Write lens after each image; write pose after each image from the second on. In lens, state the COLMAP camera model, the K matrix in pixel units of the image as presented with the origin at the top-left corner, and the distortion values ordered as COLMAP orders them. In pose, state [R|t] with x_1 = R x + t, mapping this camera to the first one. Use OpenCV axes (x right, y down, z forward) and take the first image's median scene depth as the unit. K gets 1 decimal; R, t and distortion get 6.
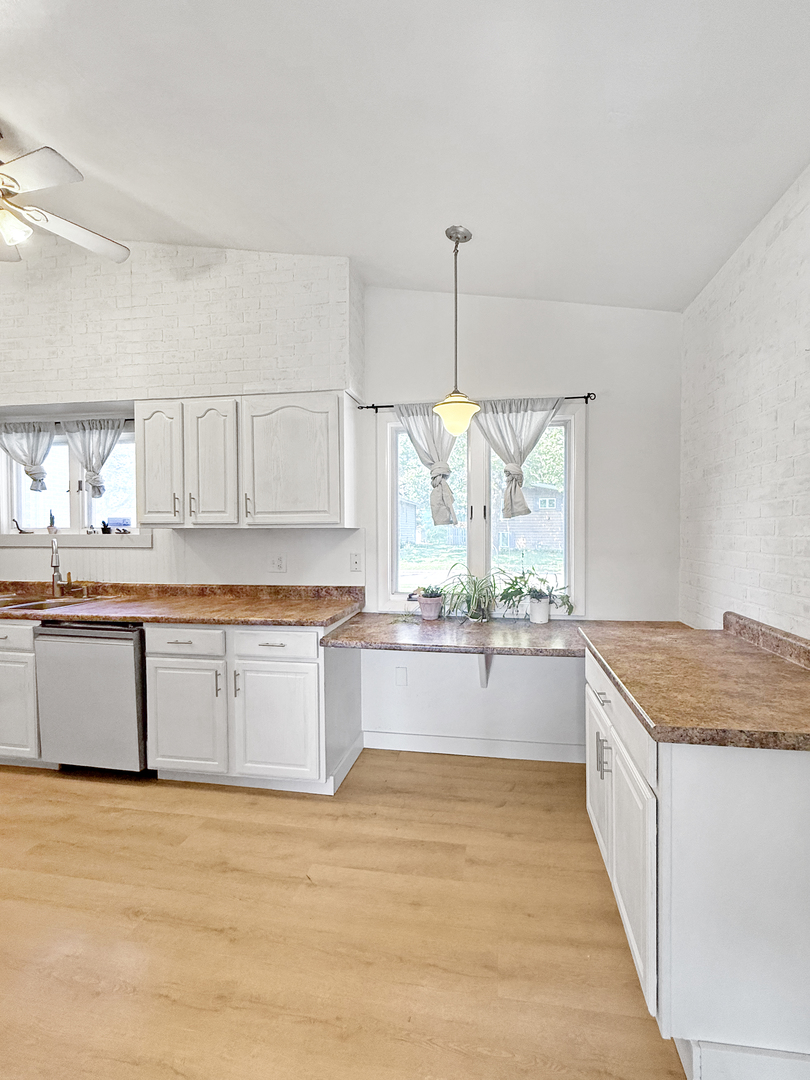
lens RADIAL K [[473.4, 0, 434.1], [0, 473.4, 538.3], [0, 0, 1]] dist [0.000656, -0.000026]
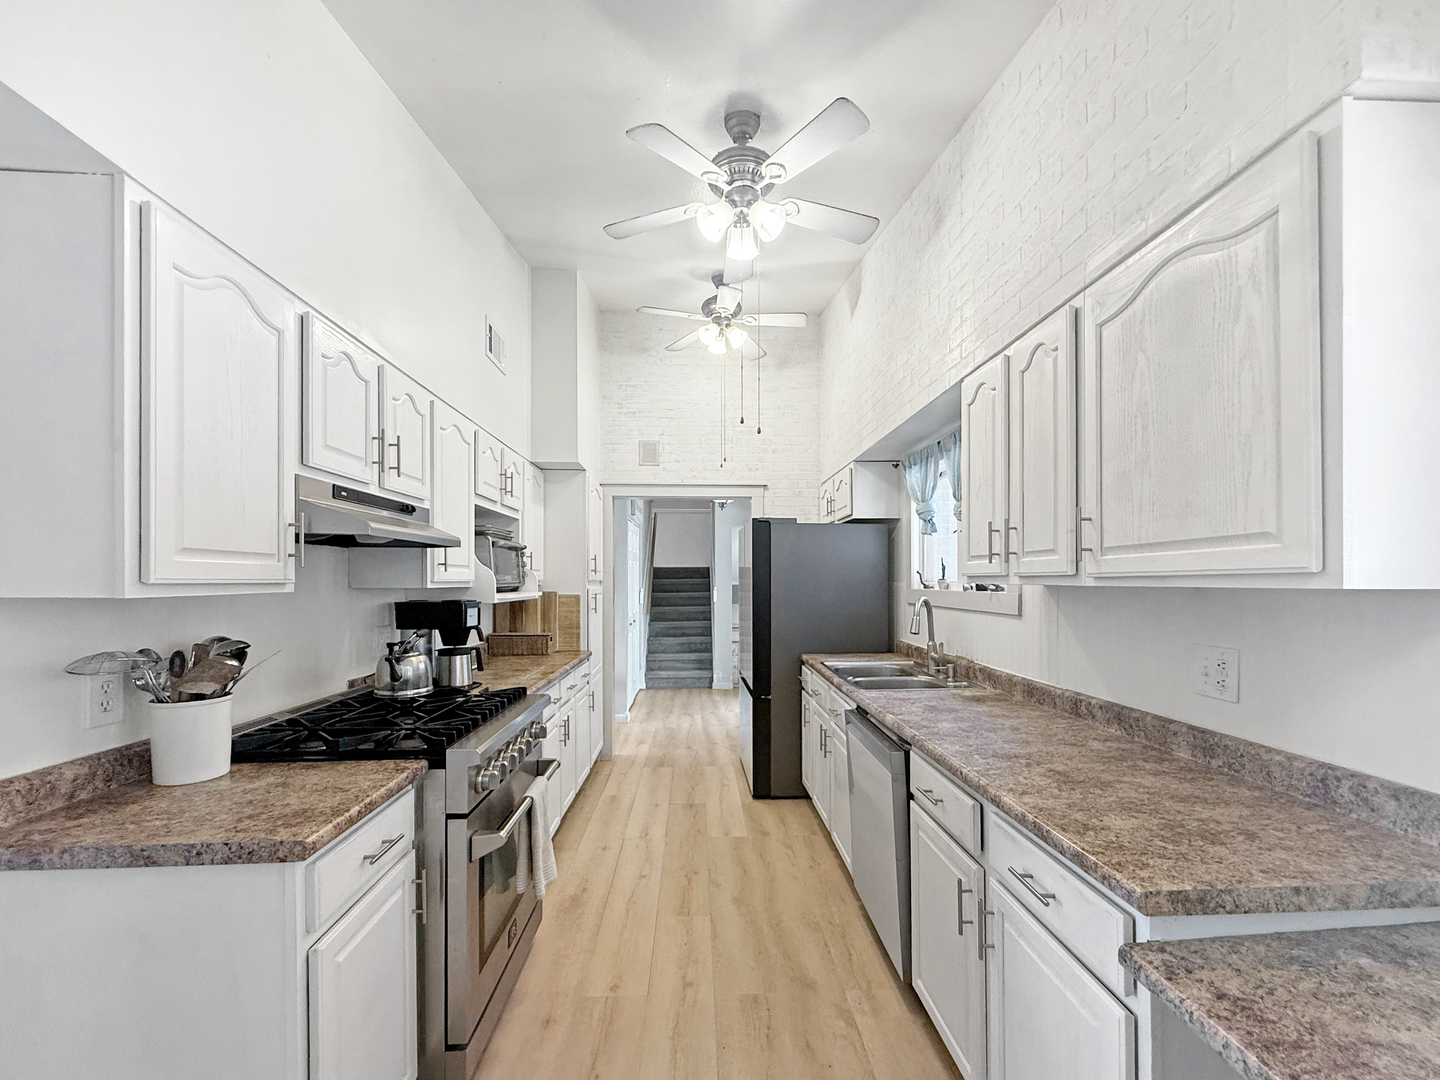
lens RADIAL K [[599.8, 0, 715.1], [0, 599.8, 583.7], [0, 0, 1]] dist [0.000570, -0.000019]
pose [[0.193155, 0.006256, -0.981148, 0.083954], [-0.014675, 0.999886, 0.003487, -0.020640], [0.981059, 0.013725, 0.193224, 0.556081]]
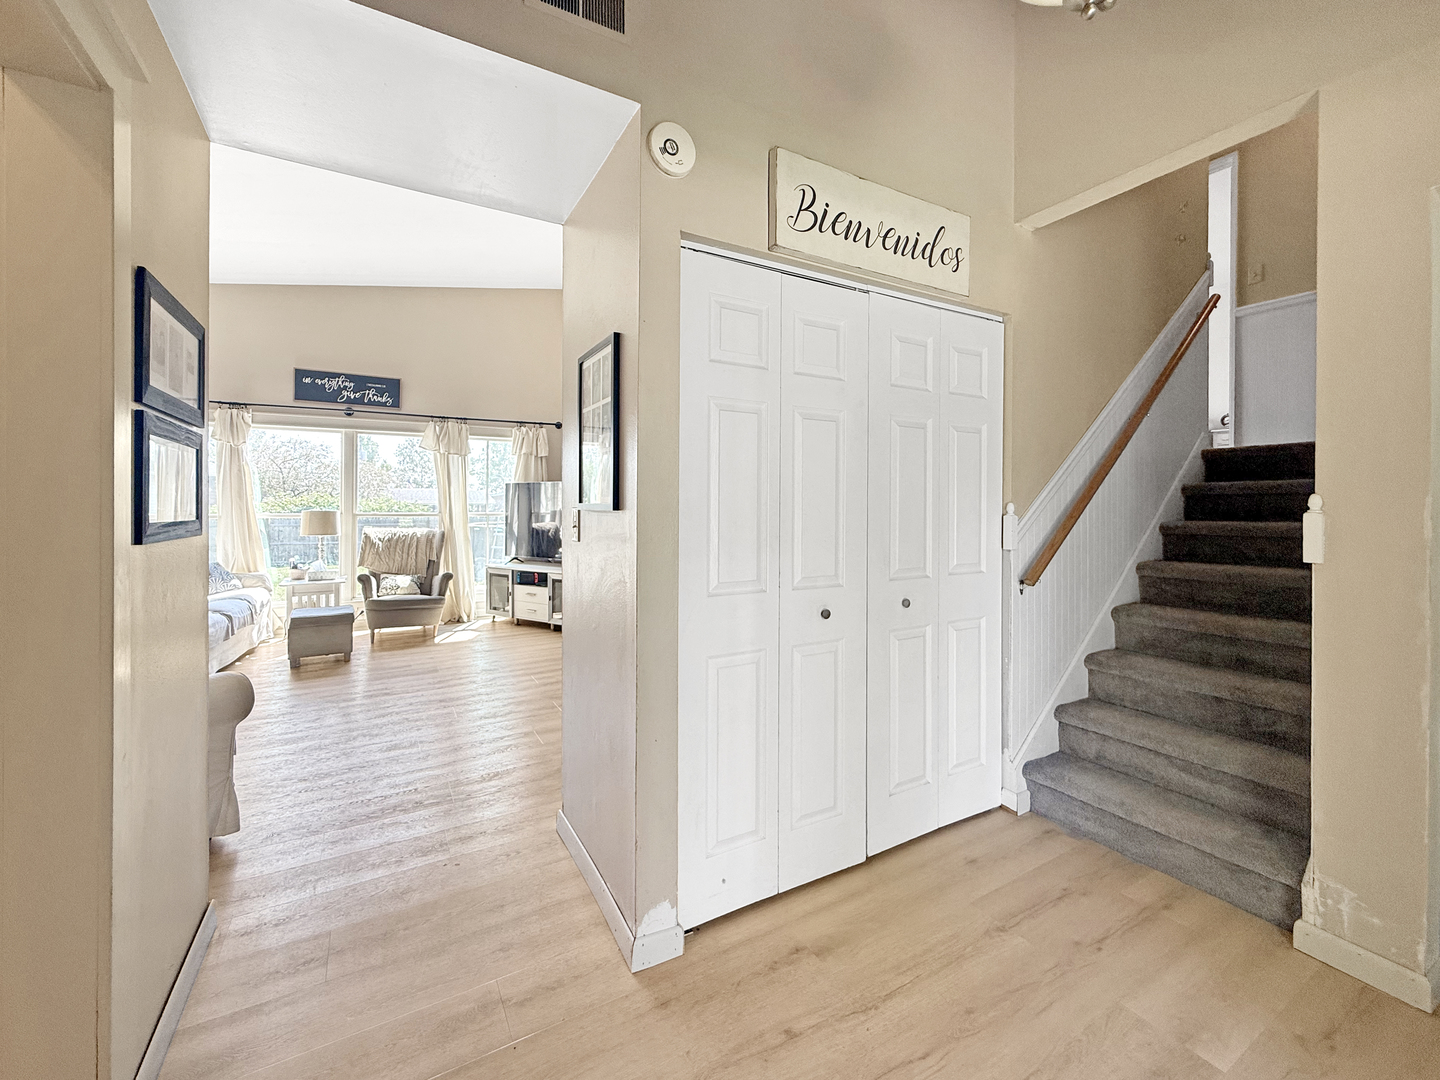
lens RADIAL K [[595.6, 0, 719.2], [0, 595.6, 505.4], [0, 0, 1]] dist [-0.000821, -0.000012]
pose [[-0.776972, 0.001124, -0.629535, -1.772876], [-0.012818, 0.999763, 0.017604, 0.009293], [0.629405, 0.021747, -0.776773, 1.180263]]
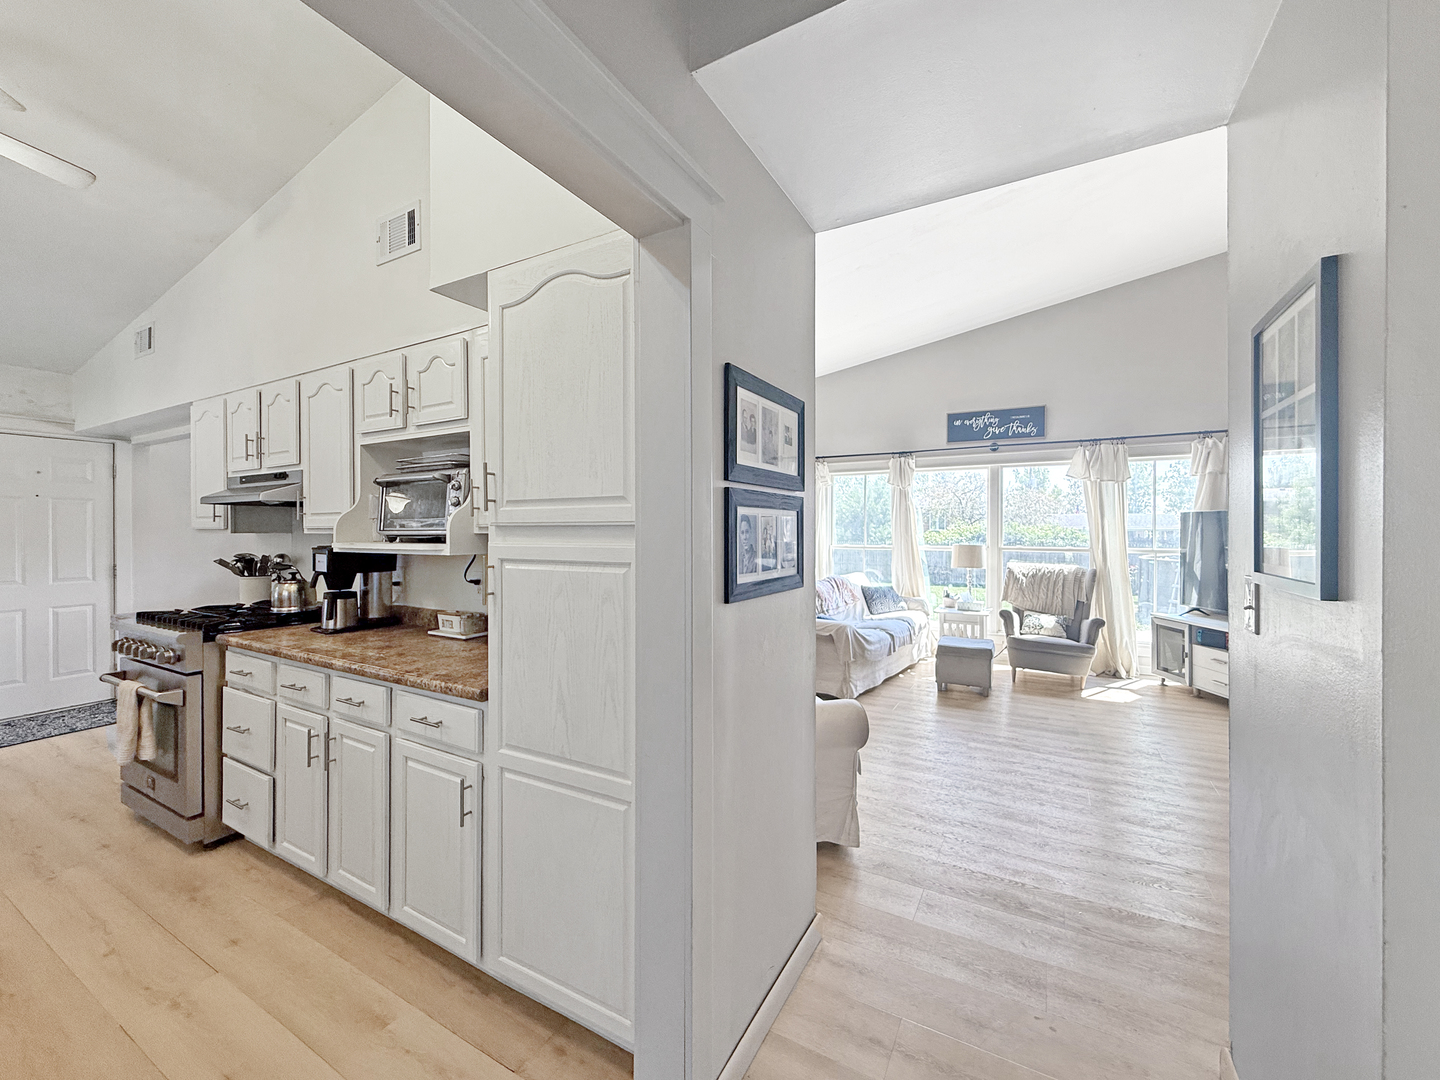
lens RADIAL K [[585.5, 0, 712.7], [0, 585.5, 528.5], [0, 0, 1]] dist [0.001132, -0.000044]
pose [[-0.935384, 0.003705, 0.353615, -1.885476], [0.010019, 0.999821, 0.016026, -0.021531], [-0.353493, 0.018533, -0.935254, 1.036736]]
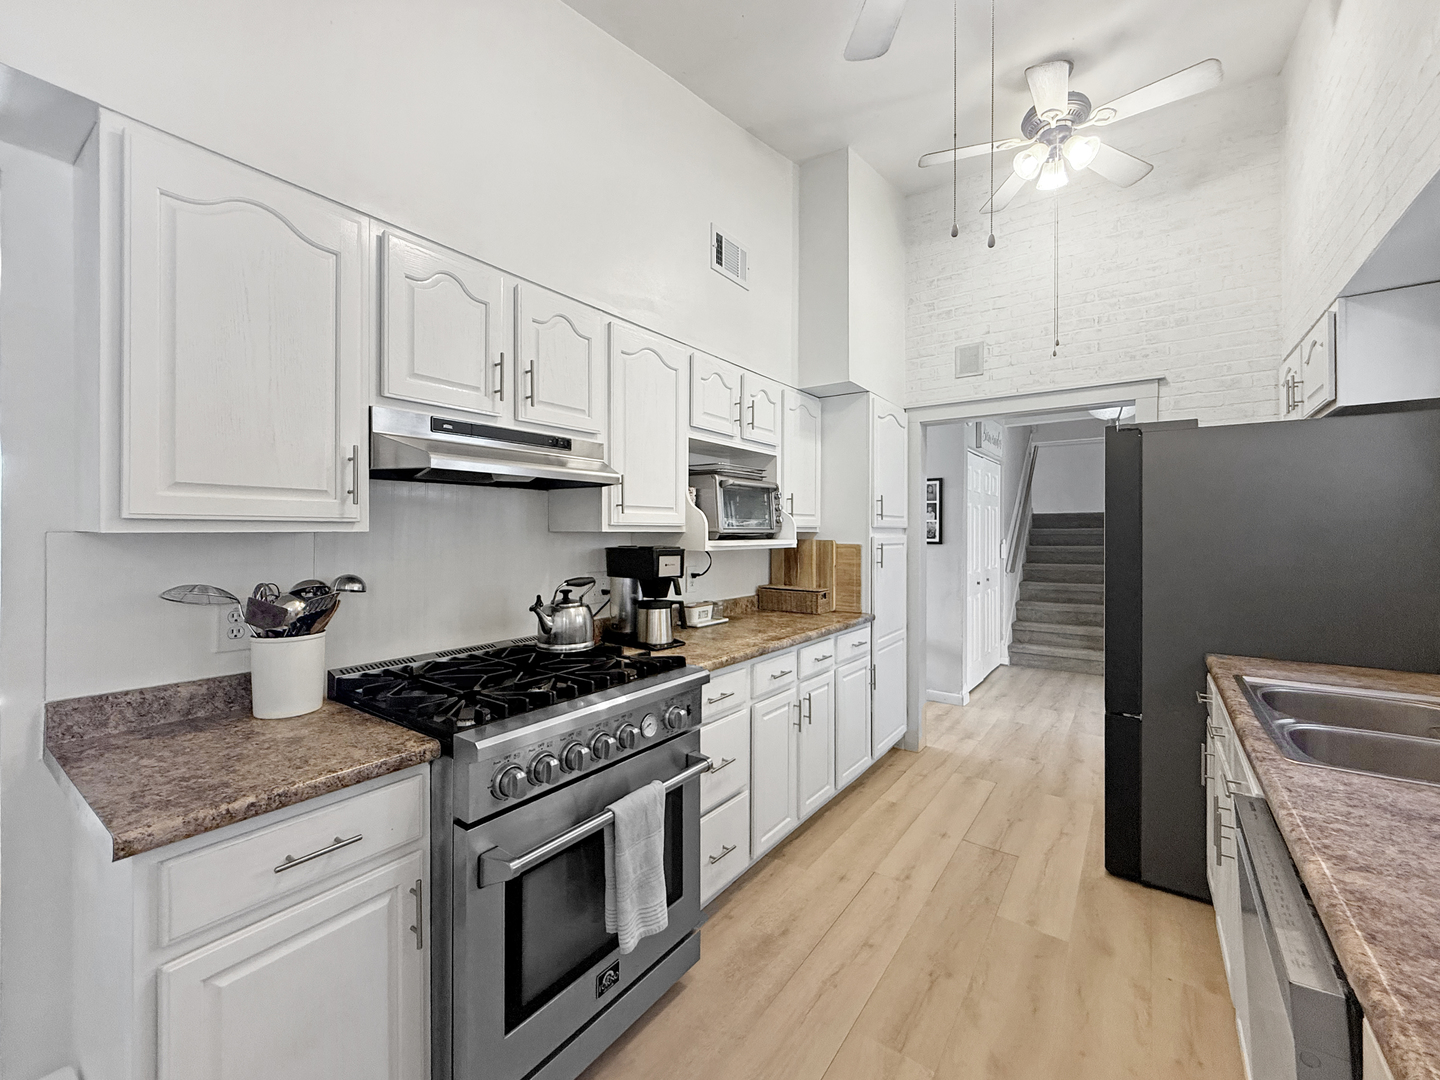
lens RADIAL K [[591.0, 0, 706.0], [0, 591.0, 533.0], [0, 0, 1]] dist [-0.000617, -0.000171]
pose [[-0.462070, 0.001490, -0.886842, -0.231672], [-0.015401, 0.999834, 0.009704, -0.013409], [0.886710, 0.018142, -0.461971, 0.792020]]
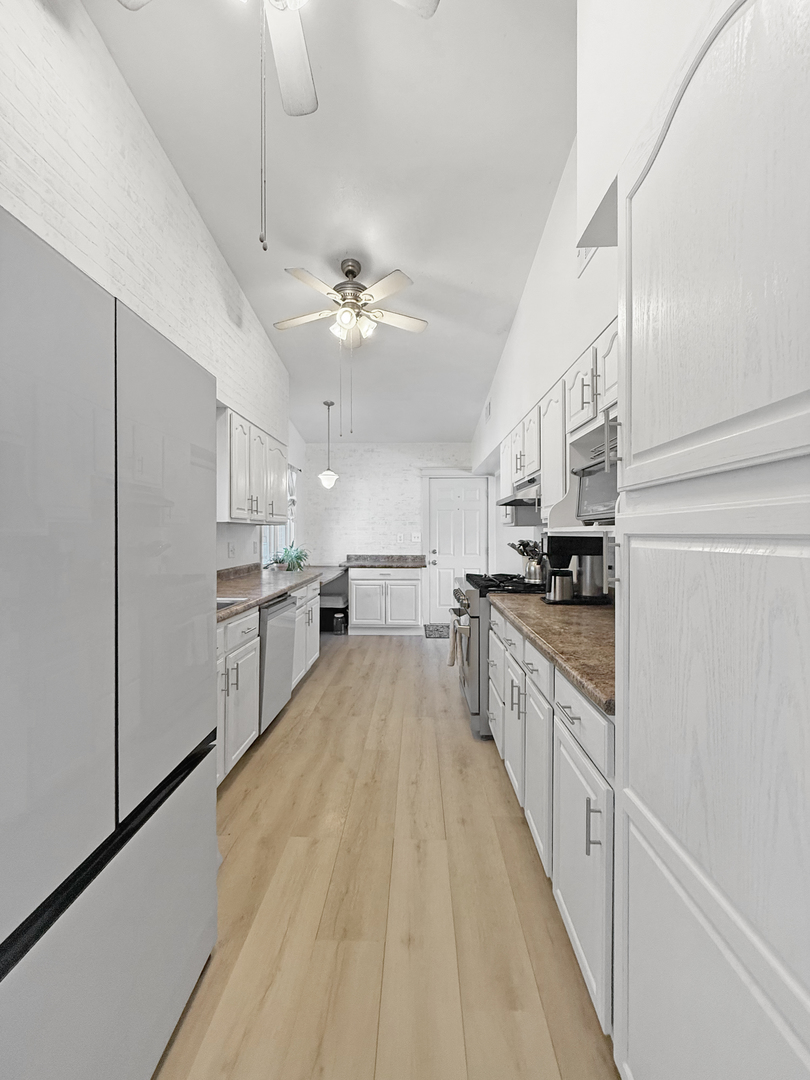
lens RADIAL K [[431.4, 0, 401.2], [0, 431.4, 534.6], [0, 0, 1]] dist [-0.001112, -0.000123]
pose [[-0.122281, -0.001159, 0.992495, -1.775174], [0.019512, 0.999803, 0.003571, 0.013003], [-0.992304, 0.019802, -0.122235, 0.760249]]
